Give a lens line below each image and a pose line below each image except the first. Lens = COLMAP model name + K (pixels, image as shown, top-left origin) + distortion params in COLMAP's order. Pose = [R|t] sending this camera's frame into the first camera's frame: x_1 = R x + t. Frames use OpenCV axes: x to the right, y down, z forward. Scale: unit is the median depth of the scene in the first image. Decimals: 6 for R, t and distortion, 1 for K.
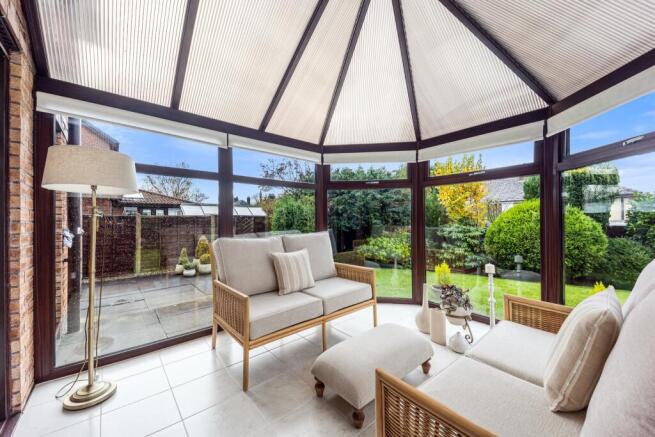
lens RADIAL K [[255.3, 0, 308.8], [0, 255.3, 217.3], [0, 0, 1]] dist [0.027658, -0.016579]
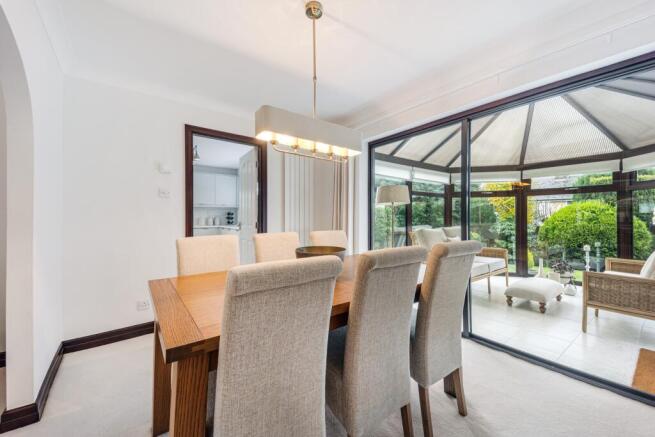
lens RADIAL K [[255.3, 0, 308.8], [0, 255.3, 217.3], [0, 0, 1]] dist [0.027658, -0.016579]
pose [[0.997943, 0.001721, -0.064091, -0.681266], [-0.001269, 0.999974, 0.007085, -0.008548], [0.064102, -0.006989, 0.997919, -0.539515]]
